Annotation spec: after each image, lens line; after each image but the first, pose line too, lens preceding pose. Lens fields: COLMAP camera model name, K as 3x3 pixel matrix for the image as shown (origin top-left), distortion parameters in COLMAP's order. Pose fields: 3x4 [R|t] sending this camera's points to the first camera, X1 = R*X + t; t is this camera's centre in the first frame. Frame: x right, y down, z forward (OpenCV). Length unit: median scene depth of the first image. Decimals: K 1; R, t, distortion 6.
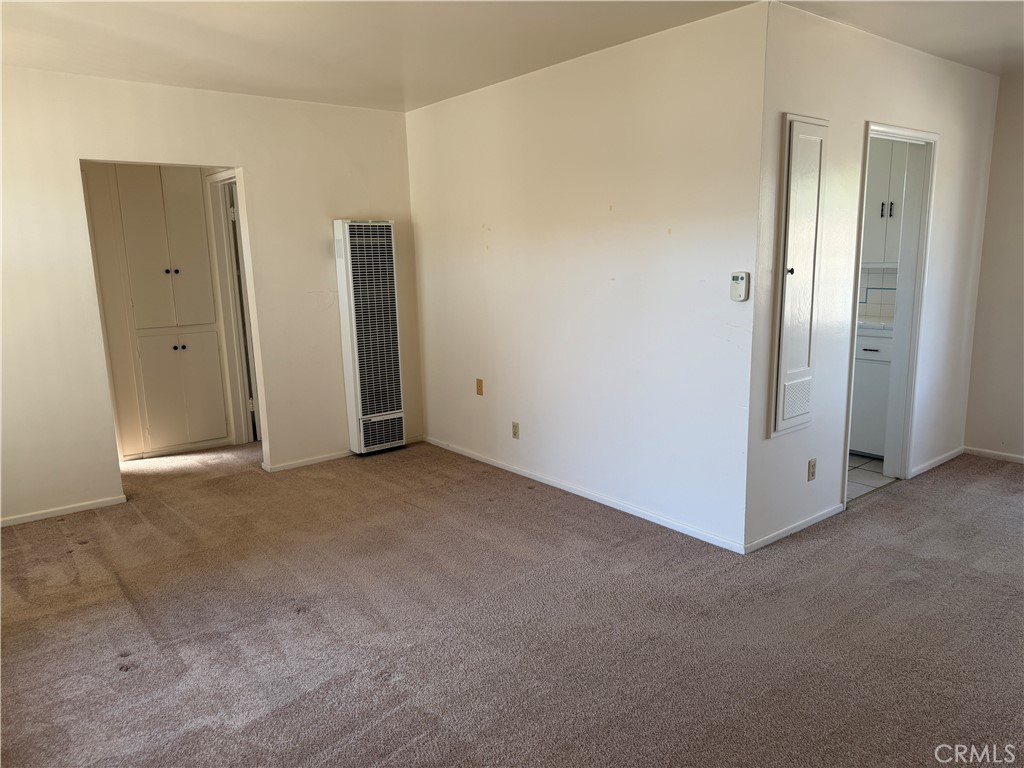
lens RADIAL K [[730.0, 0, 515.9], [0, 730.0, 383.8], [0, 0, 1]] dist [0.058040, -0.015752]
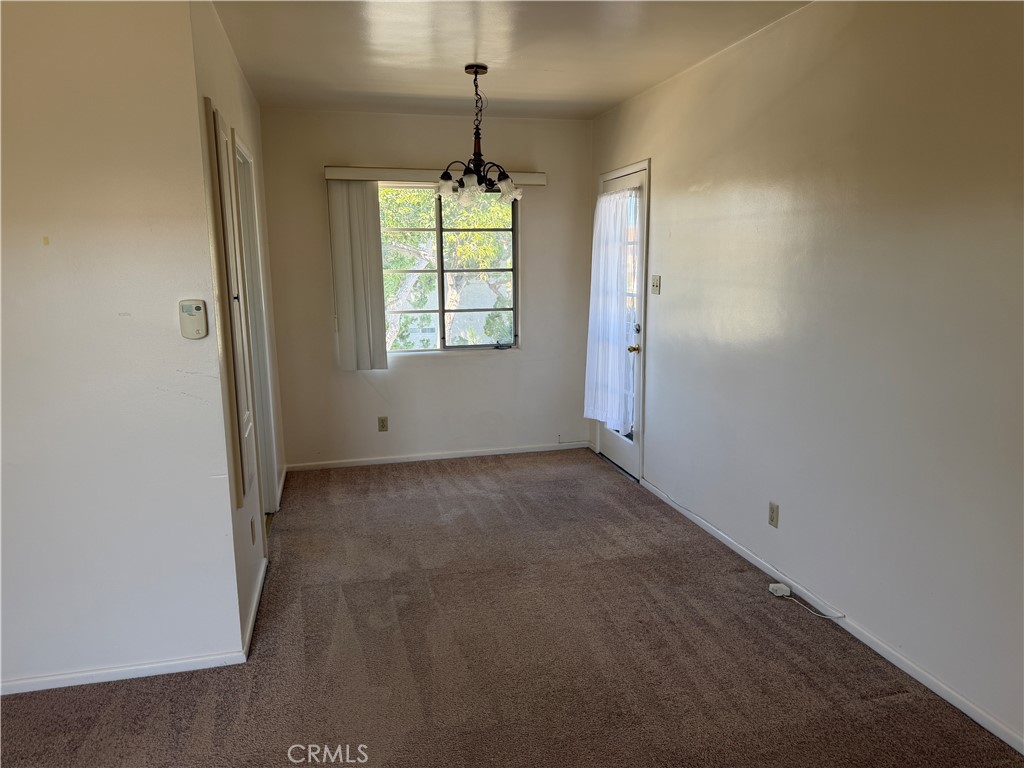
lens RADIAL K [[730.0, 0, 511.4], [0, 730.0, 388.4], [0, 0, 1]] dist [0.058040, -0.015752]
pose [[0.433498, -0.139054, 0.890361, -0.215196], [0.166877, 0.983322, 0.072323, -0.058851], [-0.885568, 0.117229, 0.449473, 0.354912]]
